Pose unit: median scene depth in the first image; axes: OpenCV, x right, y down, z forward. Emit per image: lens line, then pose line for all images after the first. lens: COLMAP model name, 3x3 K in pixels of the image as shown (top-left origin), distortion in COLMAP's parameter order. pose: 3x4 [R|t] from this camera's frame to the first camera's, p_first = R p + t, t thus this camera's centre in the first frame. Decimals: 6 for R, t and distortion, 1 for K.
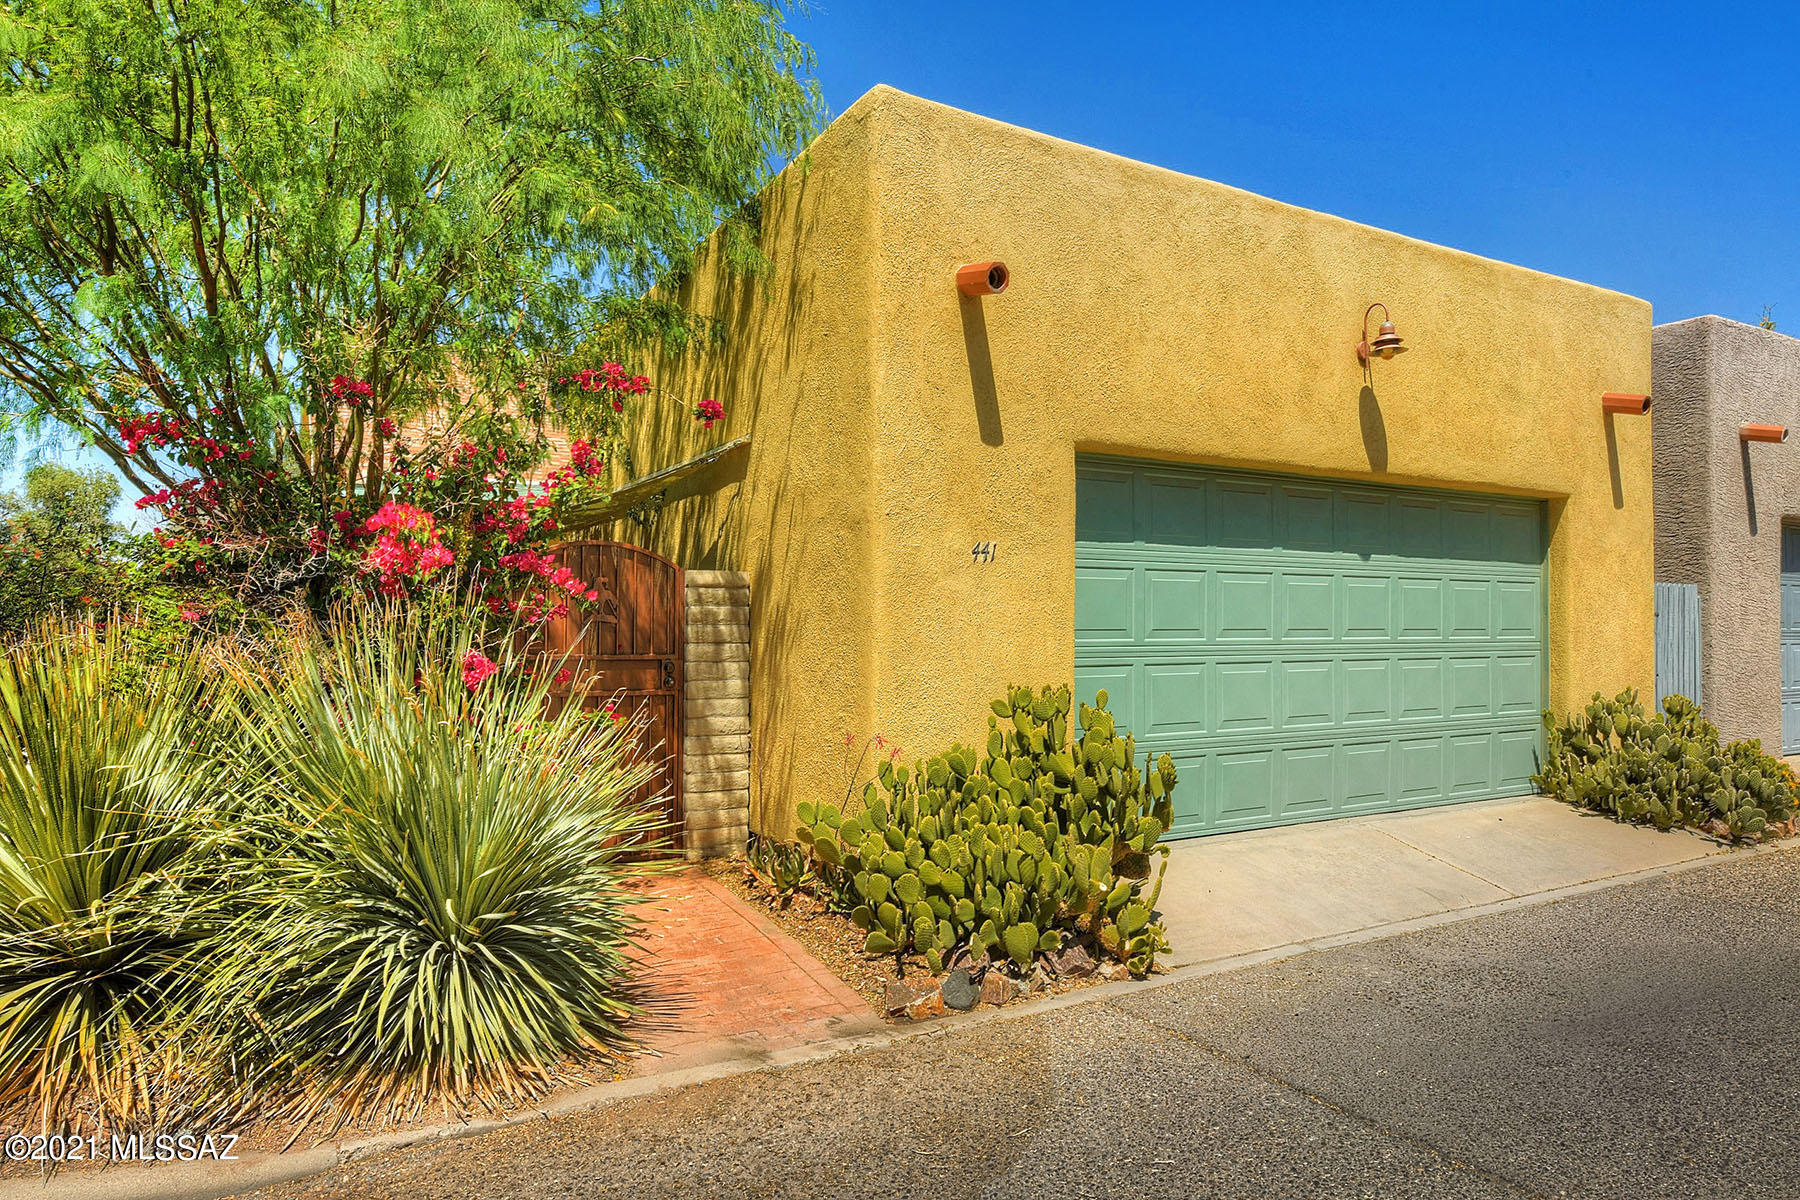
lens RADIAL K [[1112.4, 0, 900.0], [0, 1112.4, 600.0], [0, 0, 1]] dist [0.001188, -0.004367]
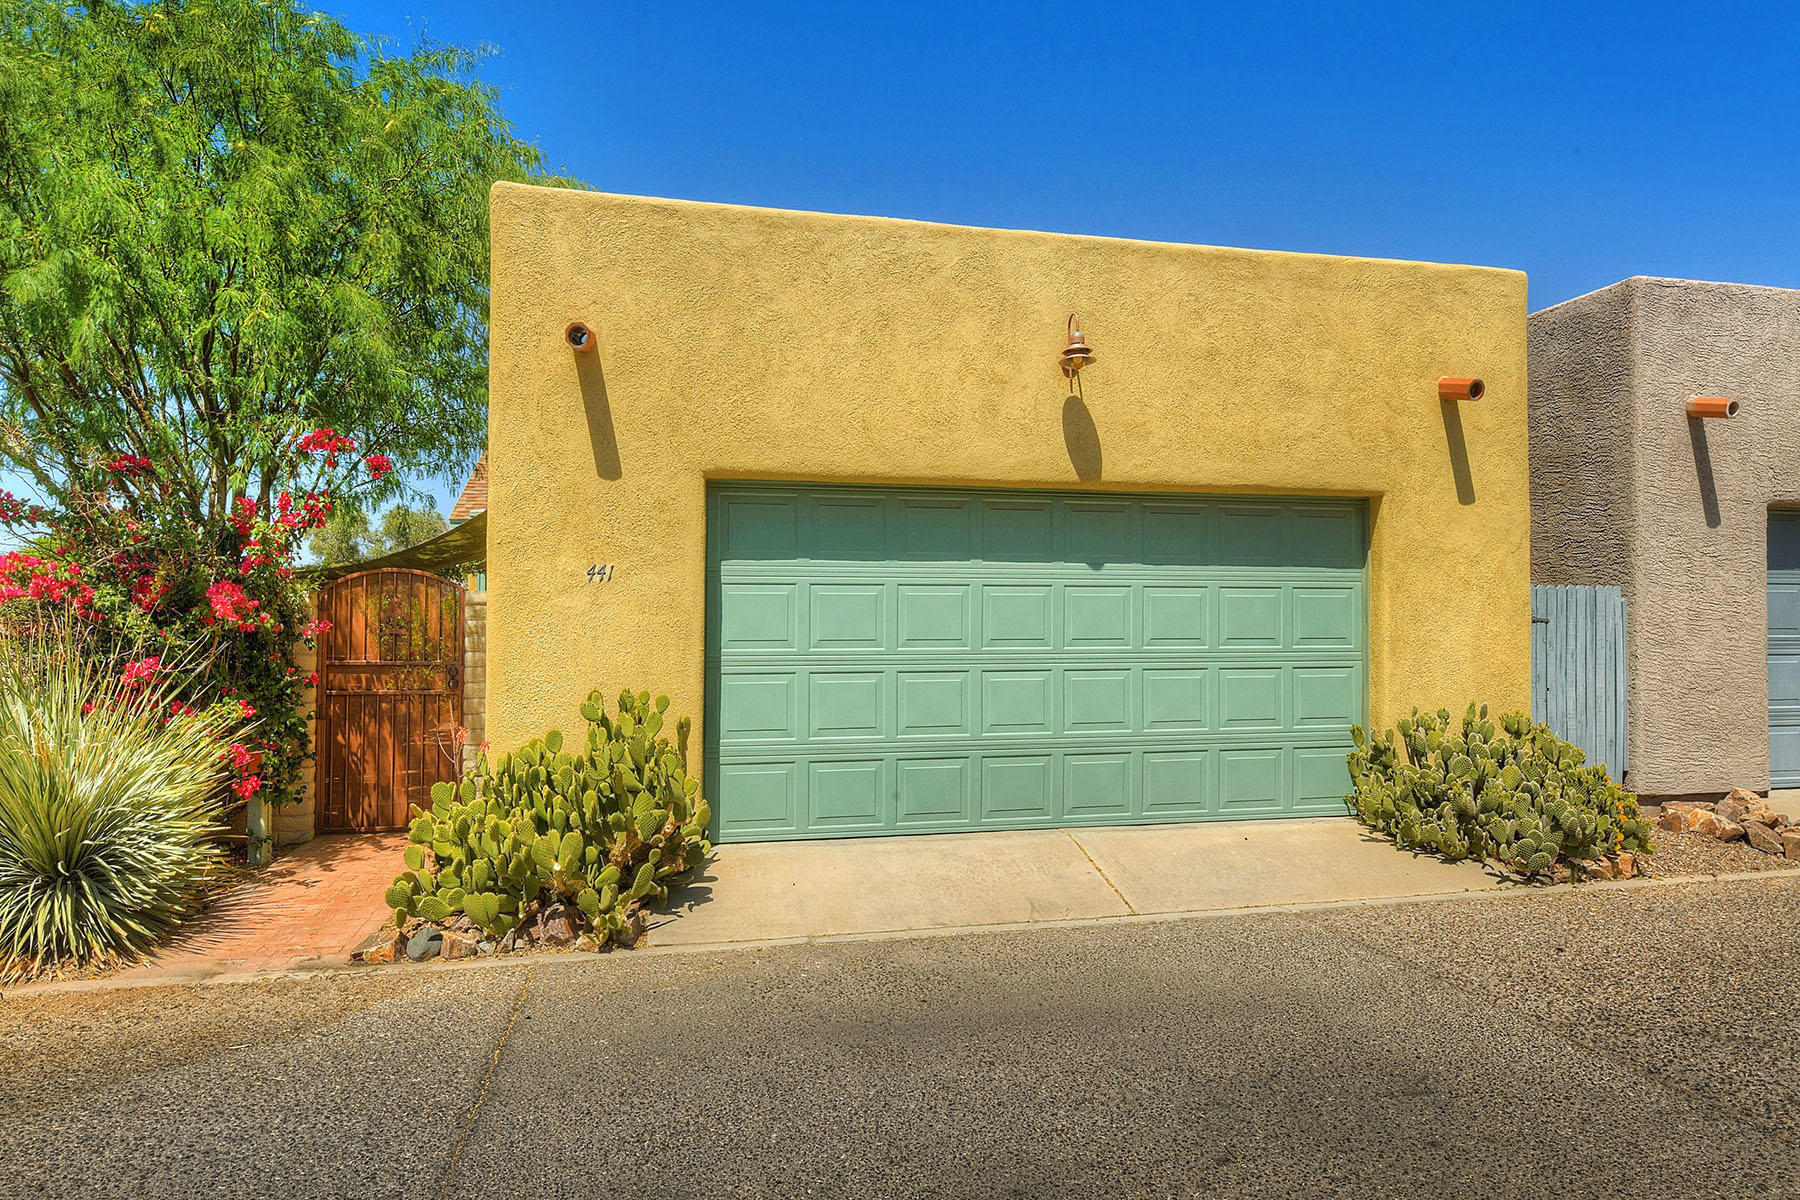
lens RADIAL K [[1059.2, 0, 900.0], [0, 1059.2, 600.0], [0, 0, 1]] dist [-0.002973, -0.001783]
pose [[0.951362, -0.013391, -0.307783, 0.567521], [0.010807, 0.999891, -0.010097, -0.000900], [0.307884, 0.006280, 0.951403, 0.047592]]
